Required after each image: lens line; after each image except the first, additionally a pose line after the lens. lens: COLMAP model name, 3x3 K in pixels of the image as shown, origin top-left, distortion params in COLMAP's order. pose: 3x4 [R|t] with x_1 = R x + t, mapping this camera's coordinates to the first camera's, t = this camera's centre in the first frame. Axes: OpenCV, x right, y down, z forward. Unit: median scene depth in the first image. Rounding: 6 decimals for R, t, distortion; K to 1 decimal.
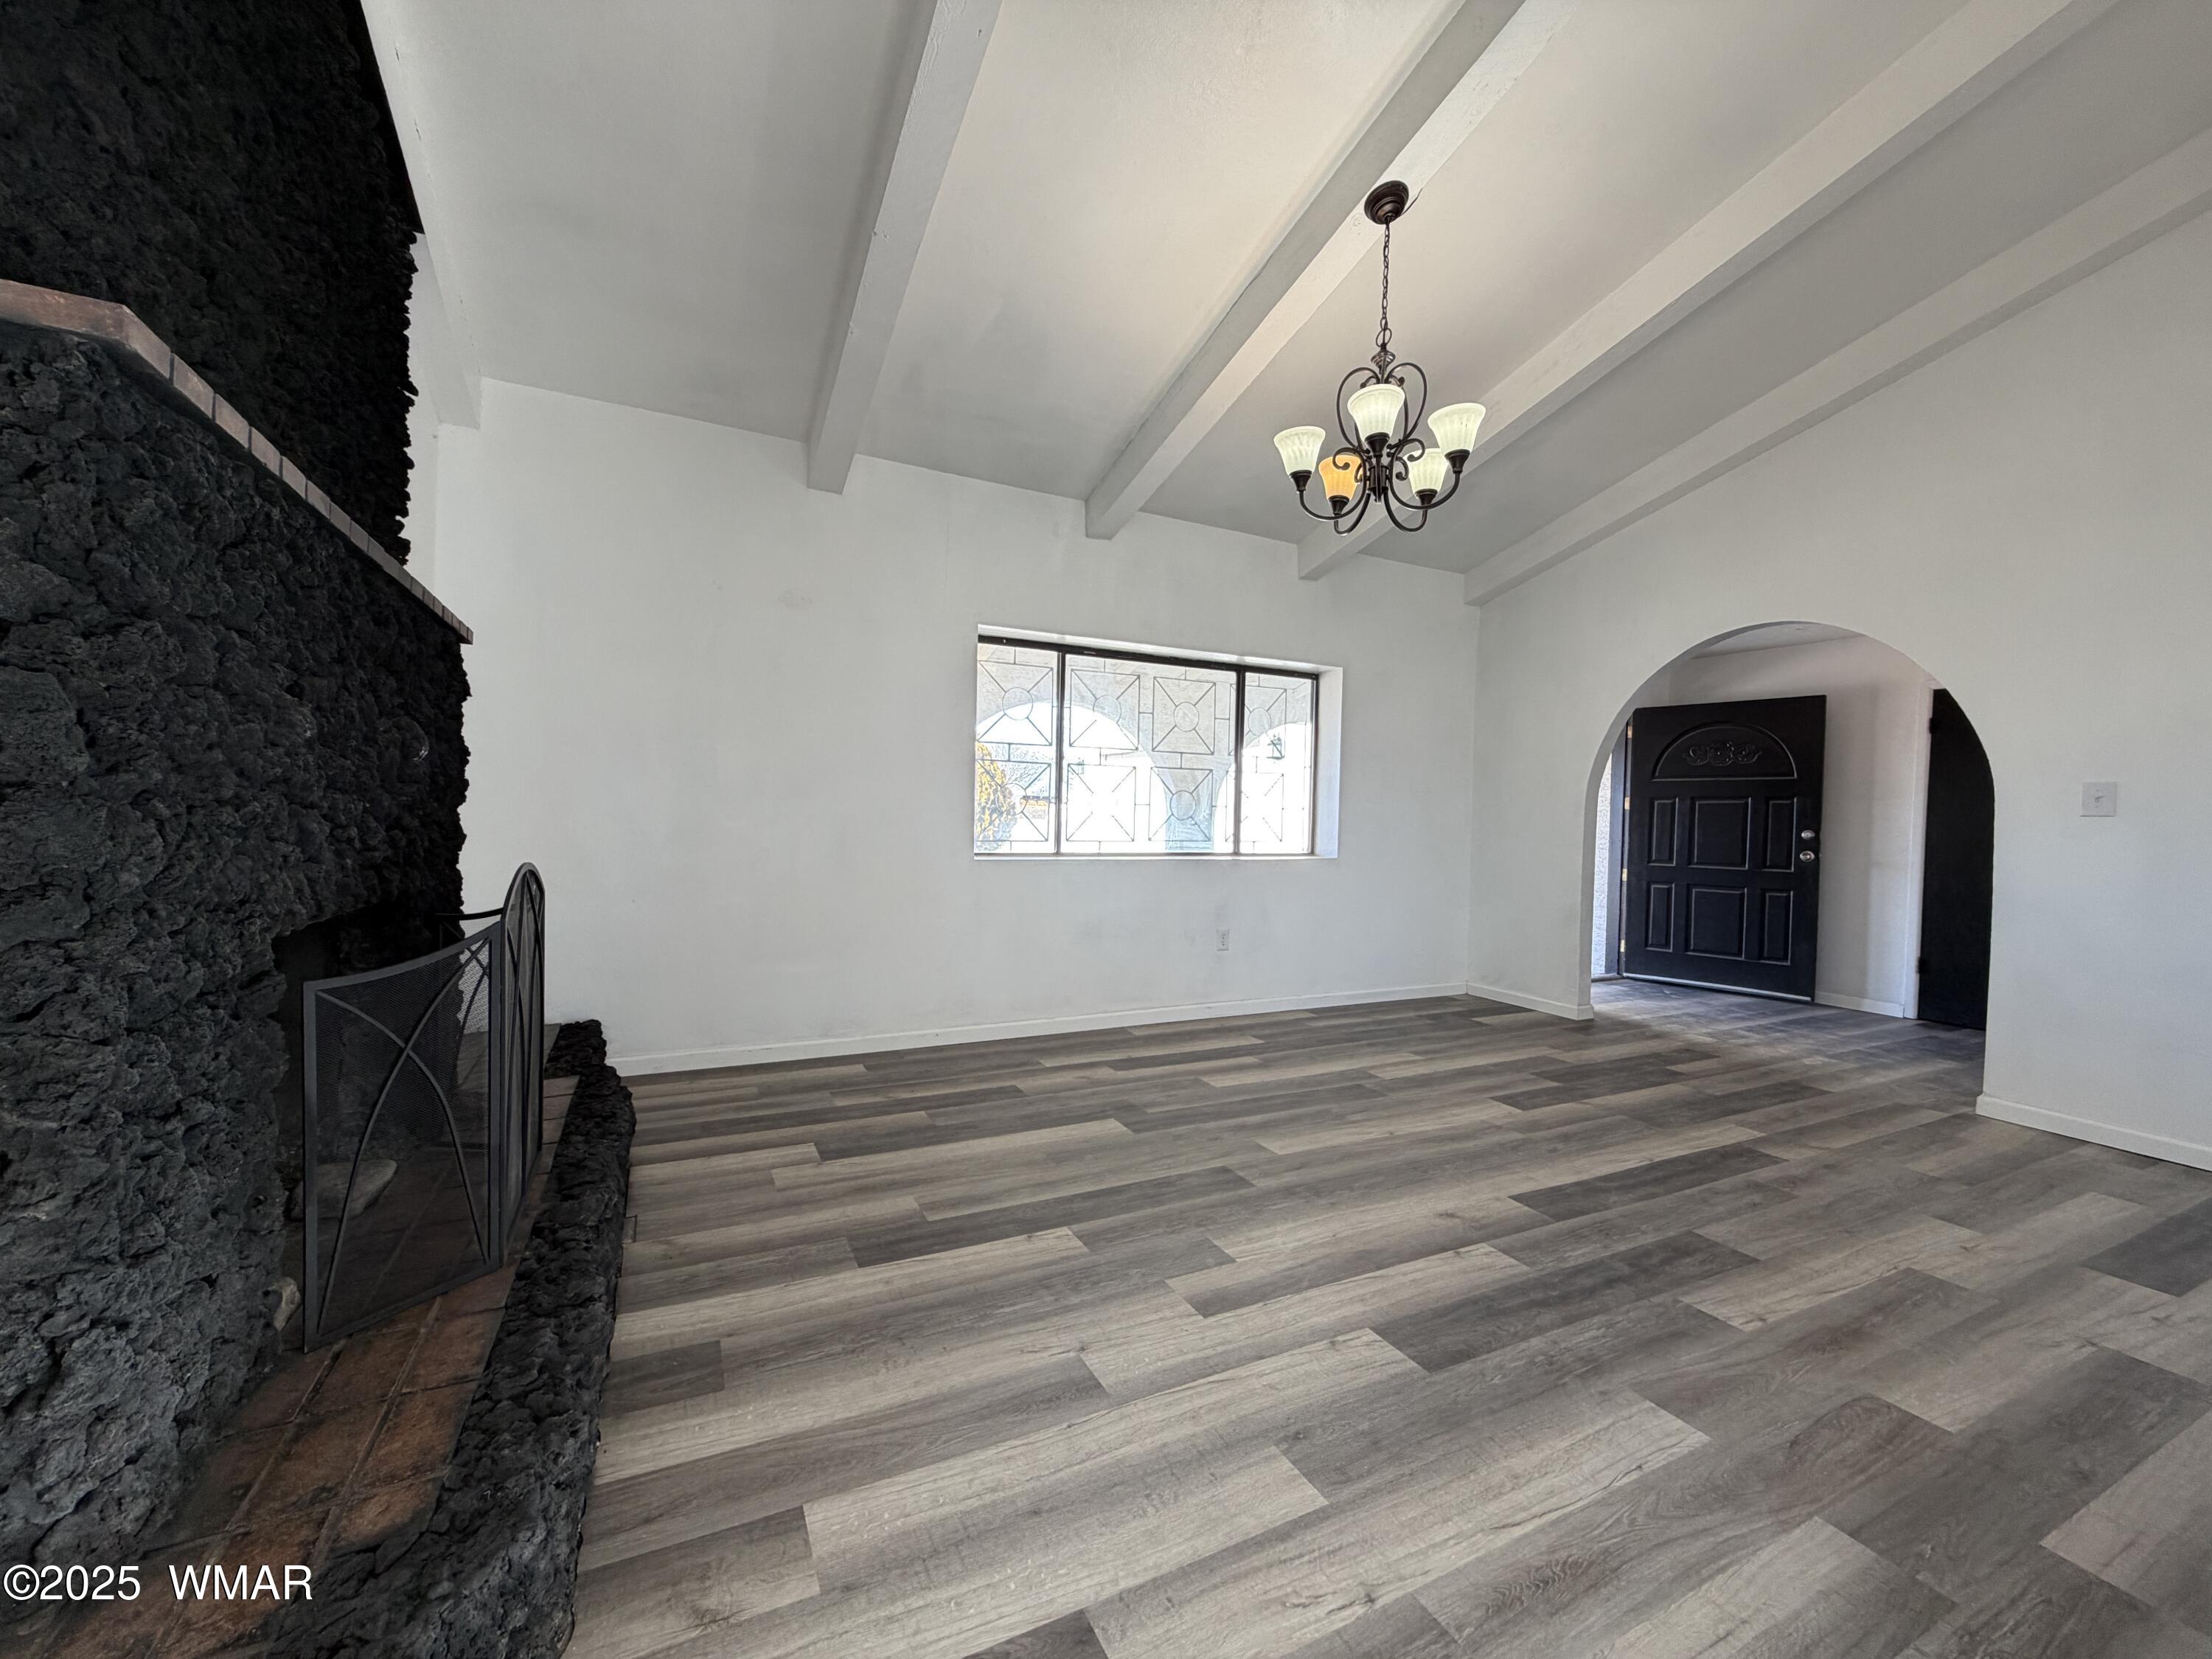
lens RADIAL K [[878.9, 0, 1097.1], [0, 878.9, 832.2], [0, 0, 1]] dist [-0.000465, 0.000248]
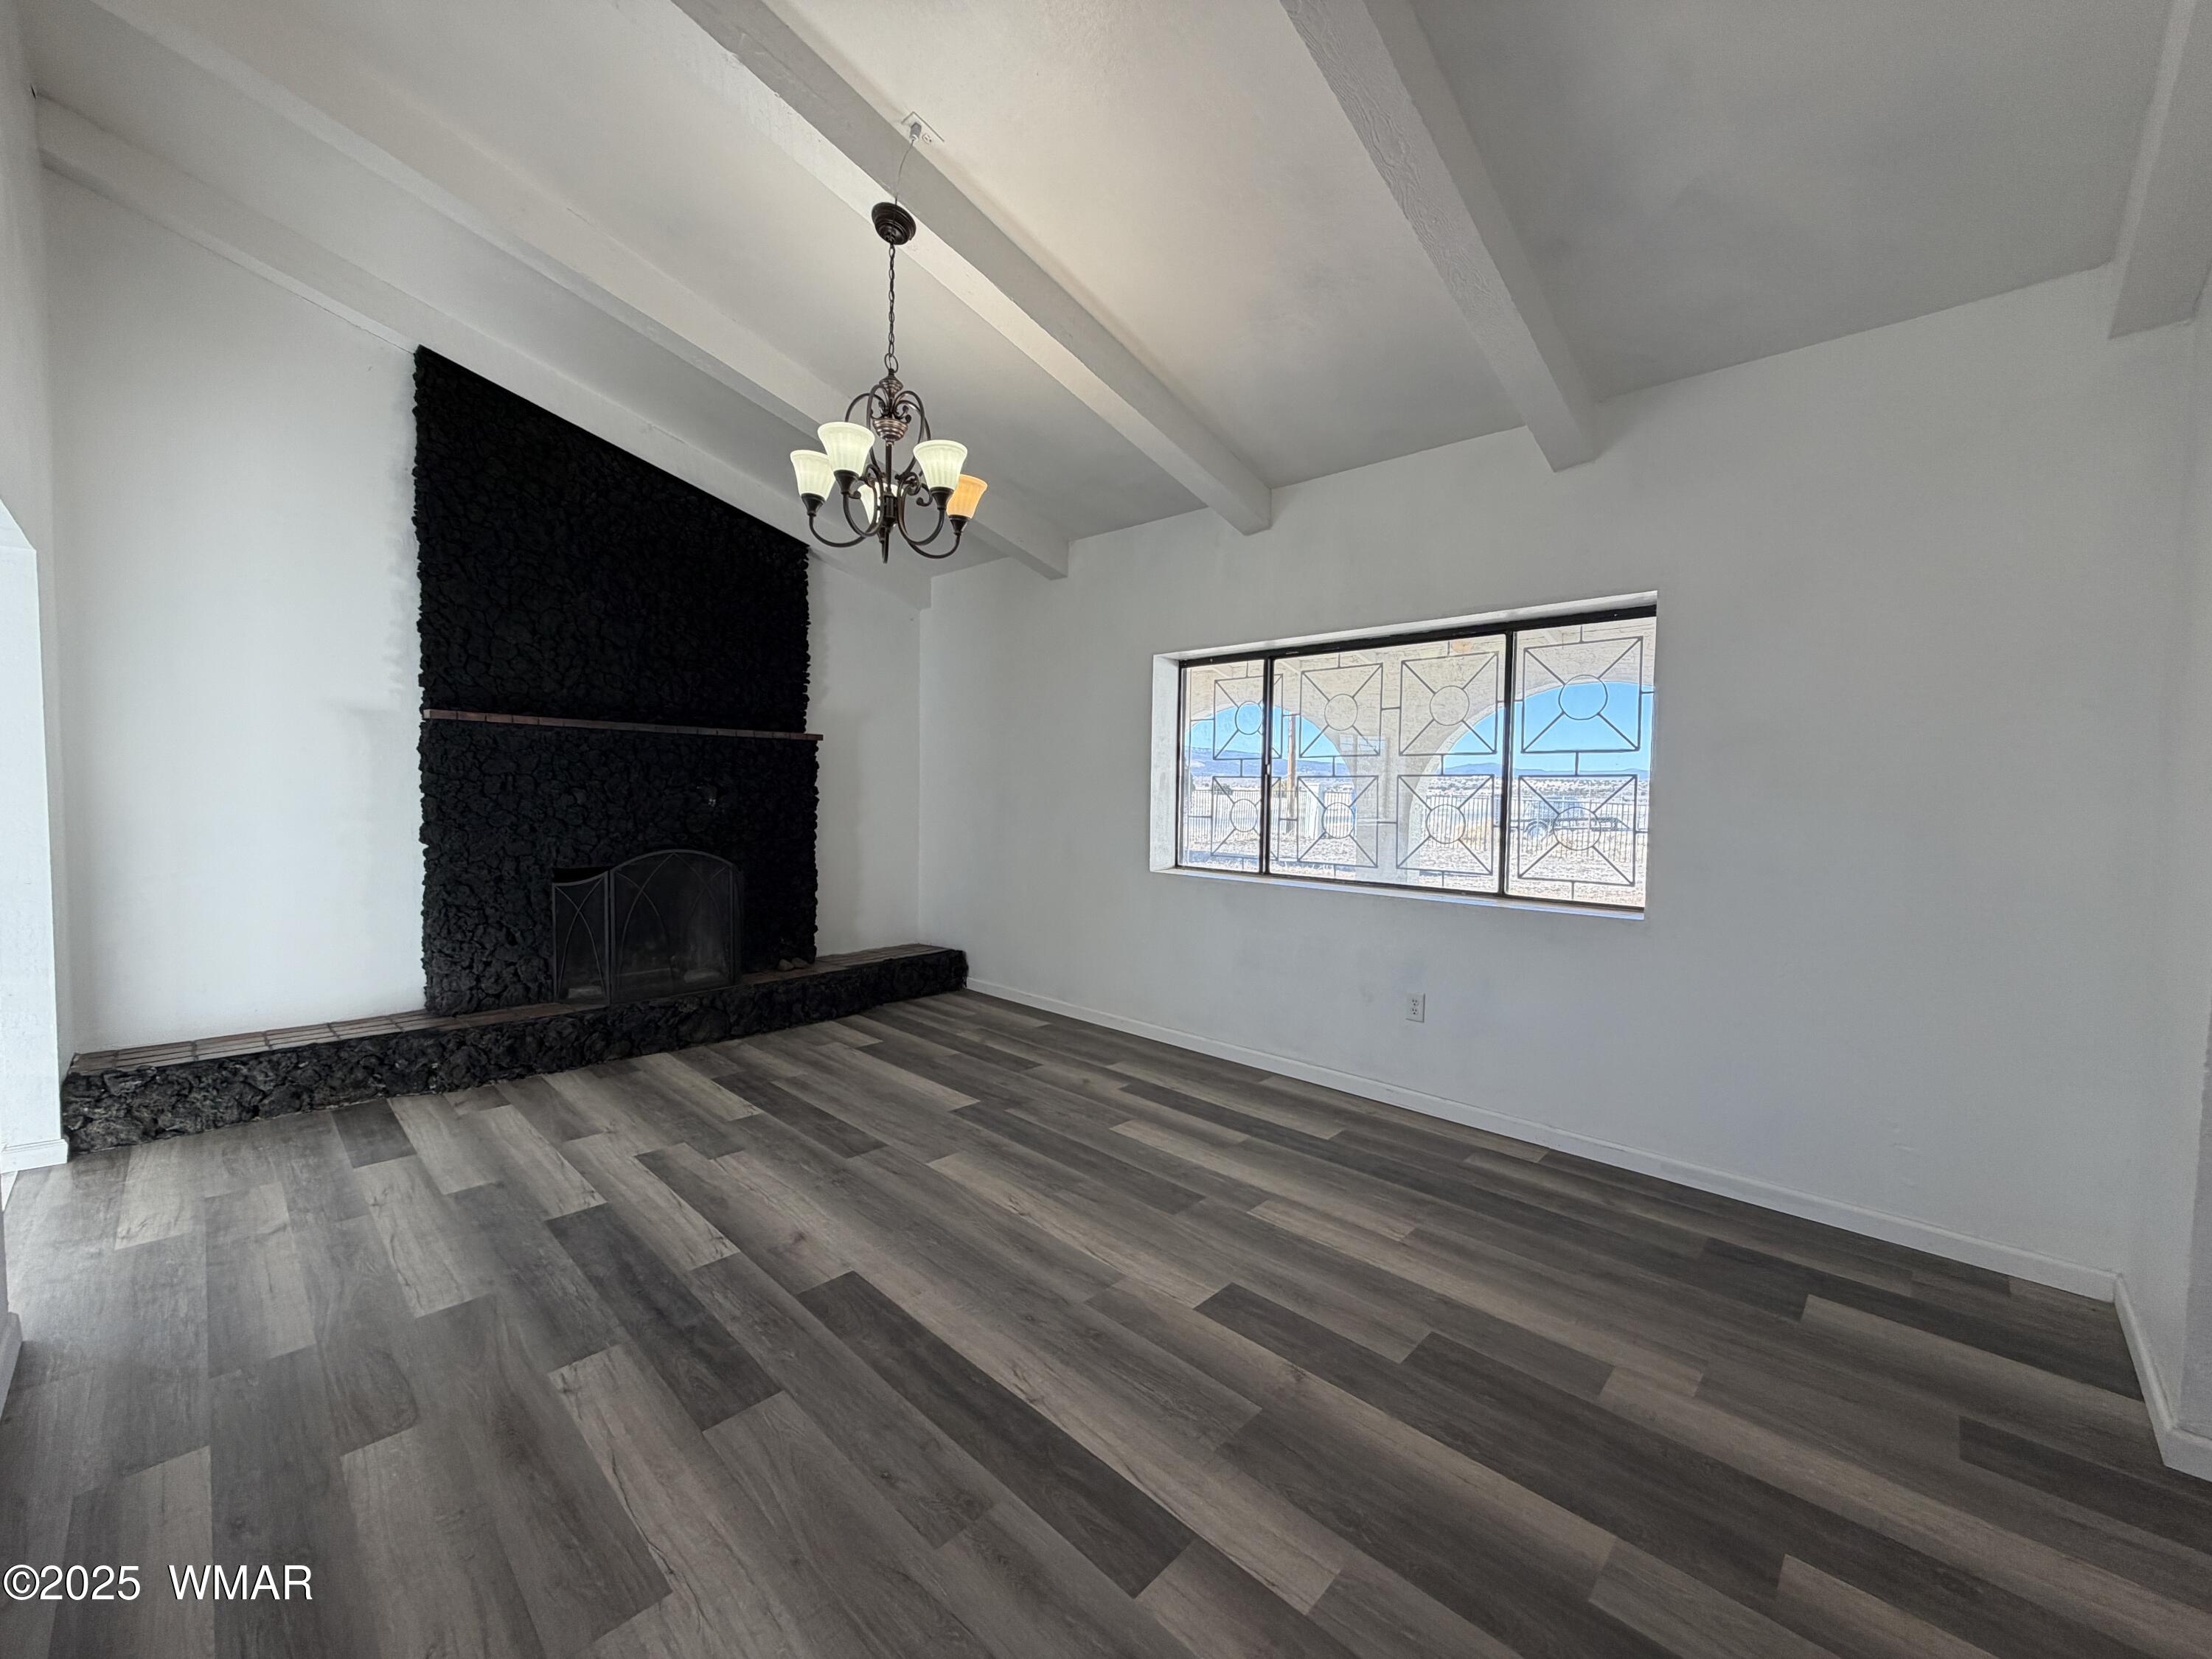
lens RADIAL K [[878.9, 0, 1097.1], [0, 878.9, 832.2], [0, 0, 1]] dist [-0.000465, 0.000248]
pose [[0.335987, 0.029950, -0.941390, 1.298880], [-0.024921, 0.999427, 0.022902, -0.061713], [0.941537, 0.015765, 0.336541, 0.859950]]
